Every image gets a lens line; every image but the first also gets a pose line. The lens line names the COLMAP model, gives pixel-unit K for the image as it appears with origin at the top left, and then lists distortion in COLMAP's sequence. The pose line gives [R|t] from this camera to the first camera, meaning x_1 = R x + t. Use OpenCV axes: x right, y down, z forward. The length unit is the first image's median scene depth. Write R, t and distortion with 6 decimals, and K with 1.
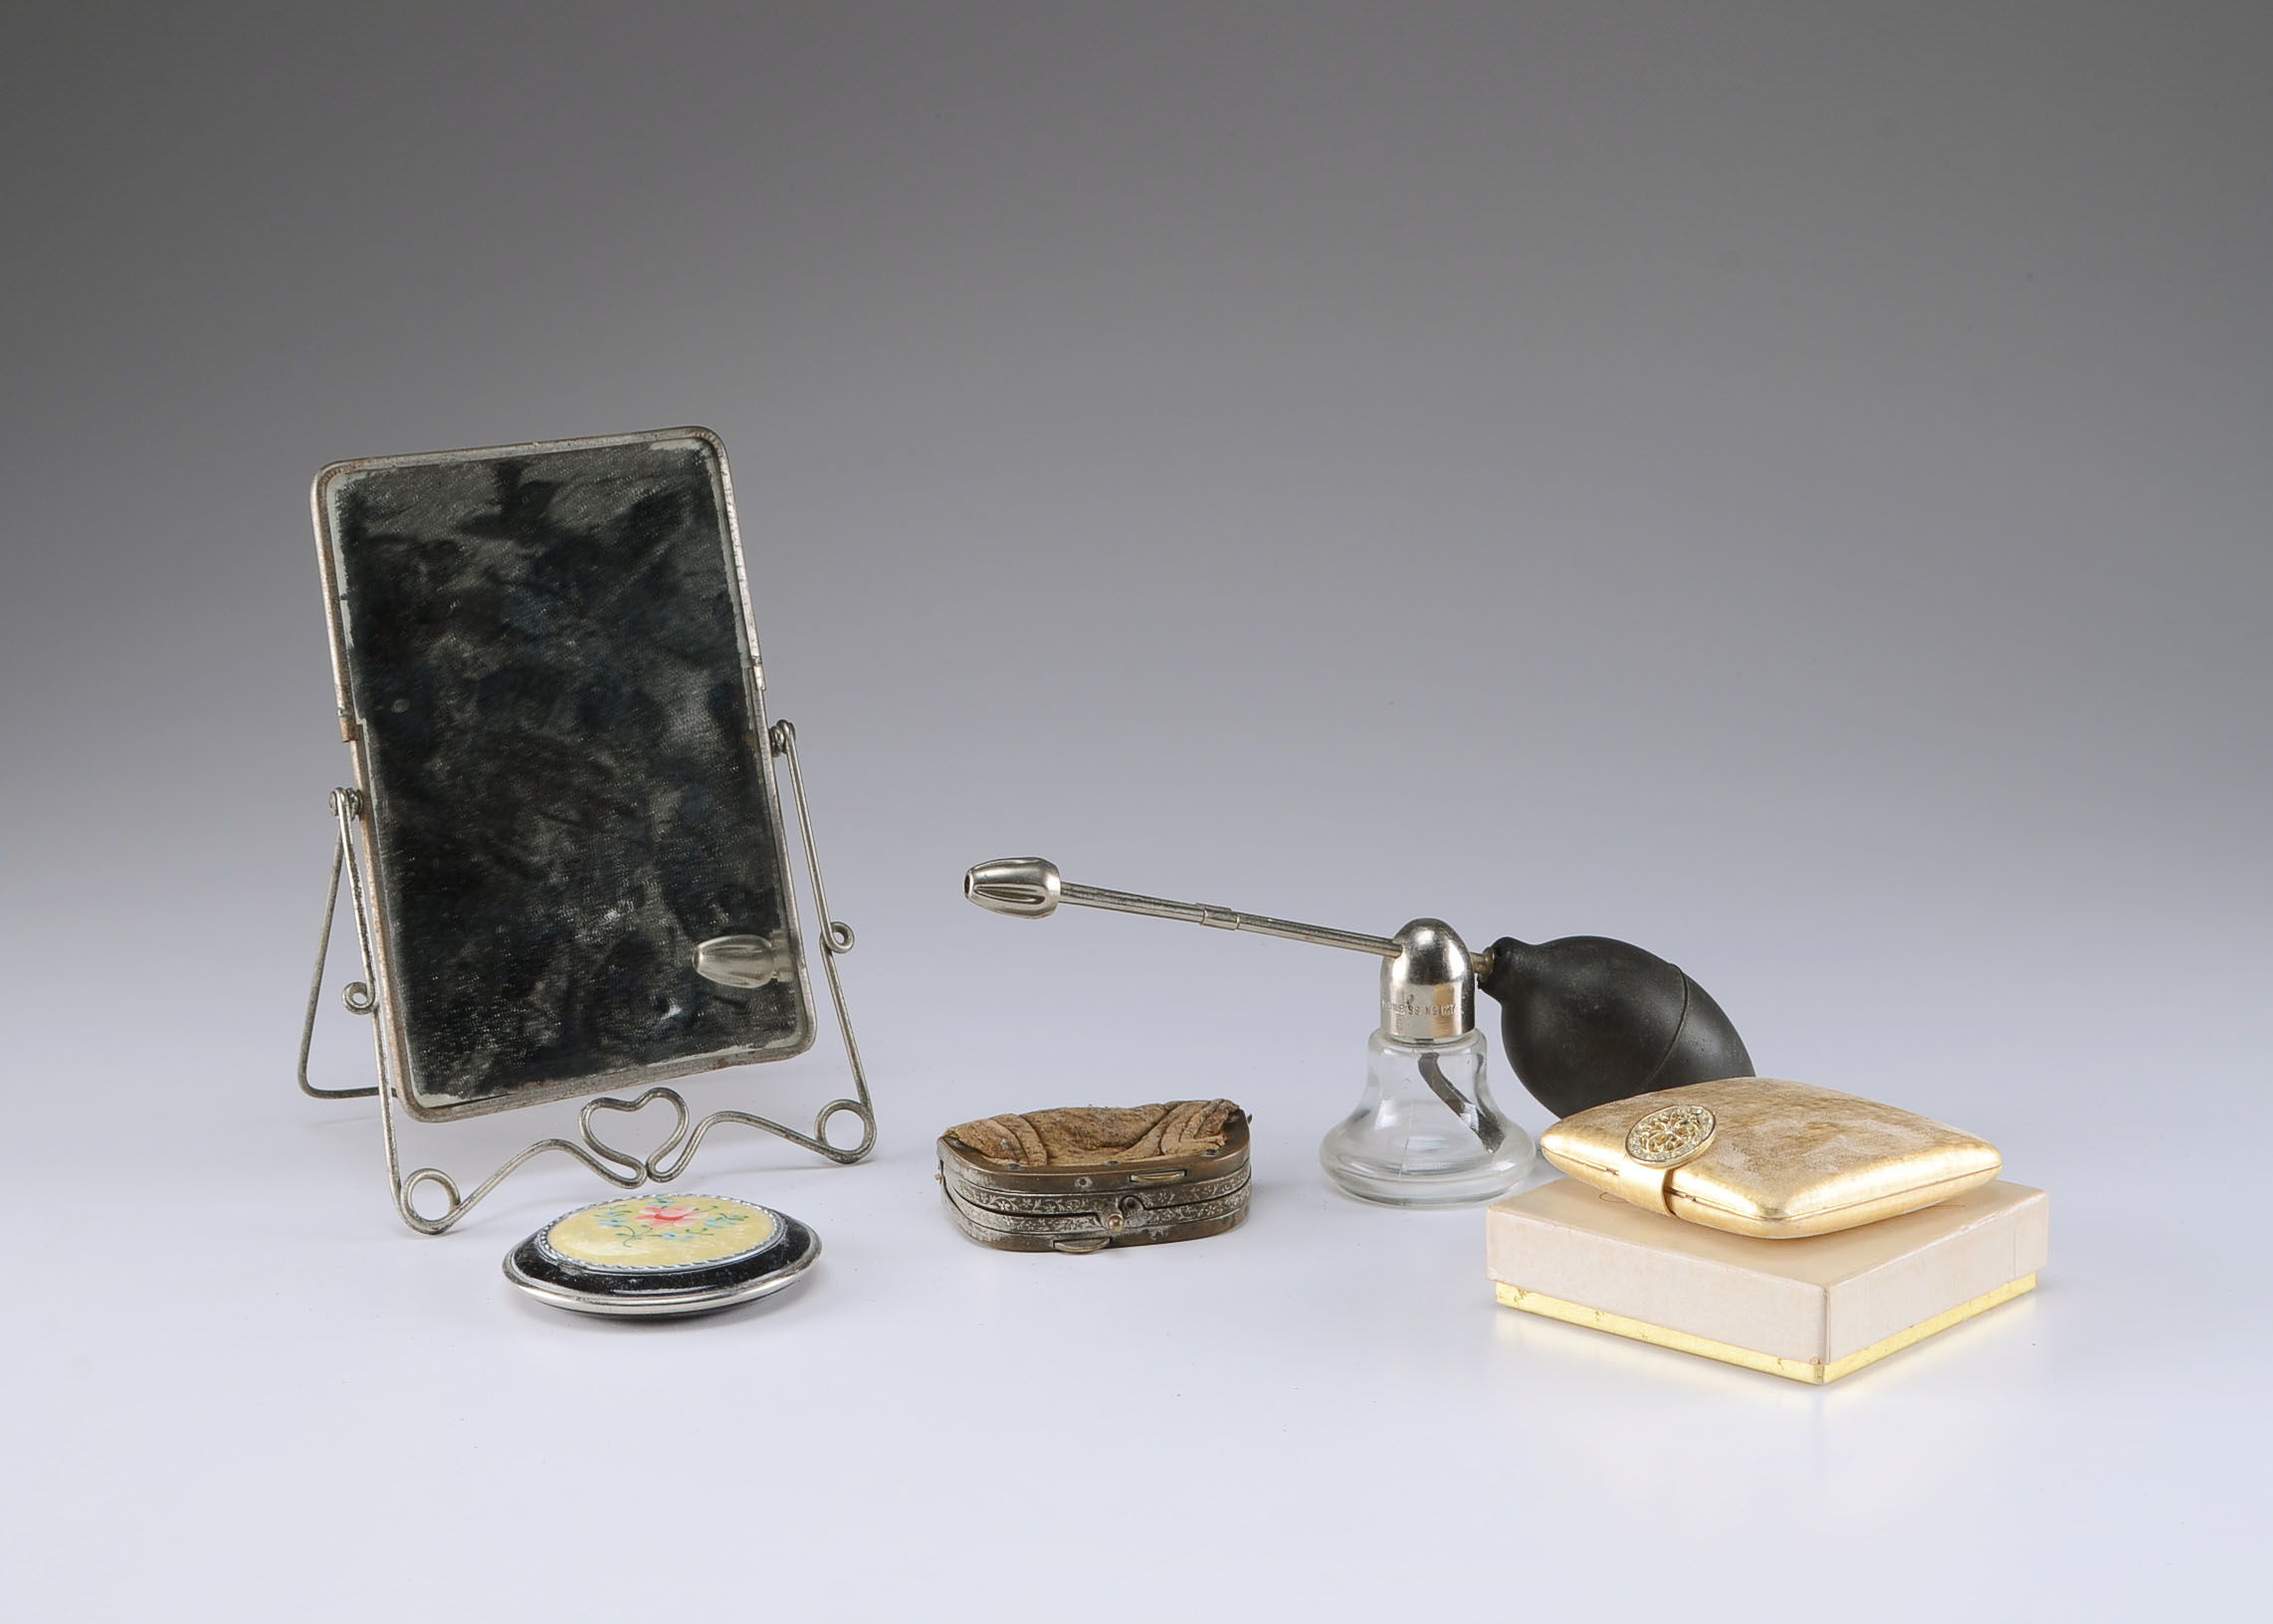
lens RADIAL K [[4616.2, 0, 1137.8], [0, 4616.2, 810.5], [0, 0, 1]] dist [-0.044392, 0.000000]
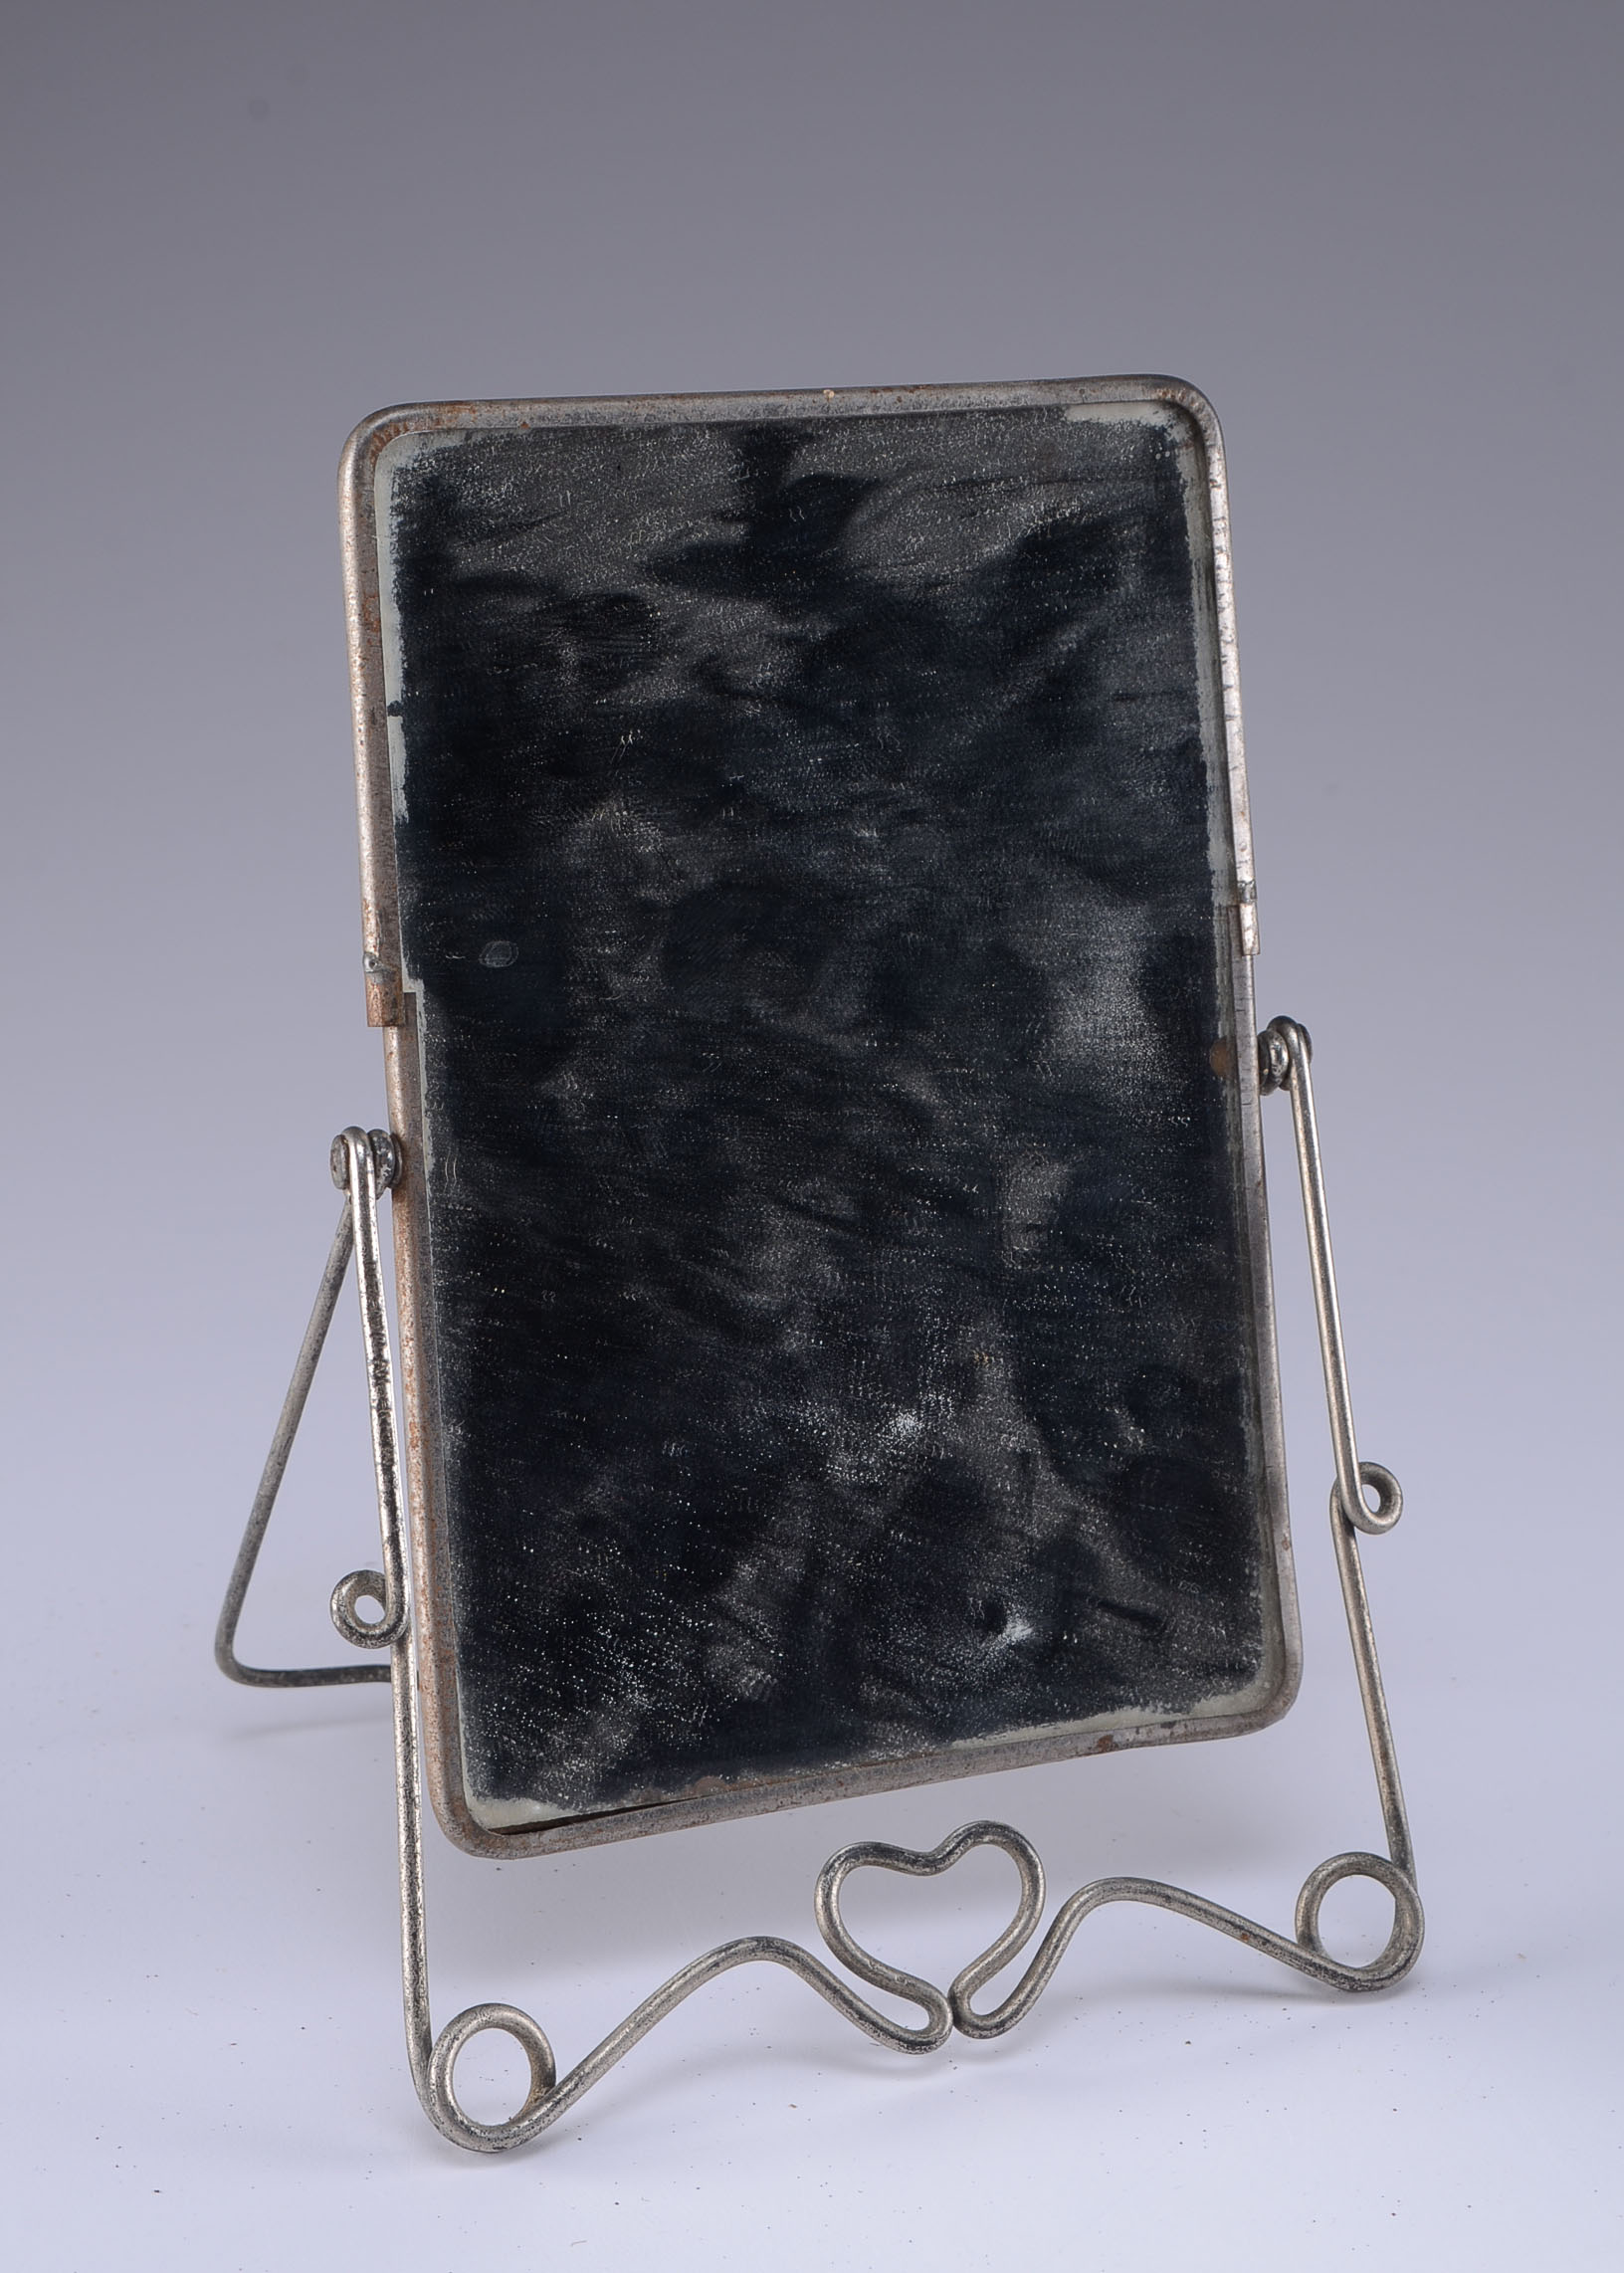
lens RADIAL K [[4832.9, 0, 811.0], [0, 4832.9, 1138.7], [0, 0, 1]] dist [0.003298, 0.000000]
pose [[0.994841, 0.093634, -0.039036, -0.107291], [-0.087809, 0.987505, 0.130854, -0.069478], [0.050801, -0.126751, 0.990633, 0.517052]]
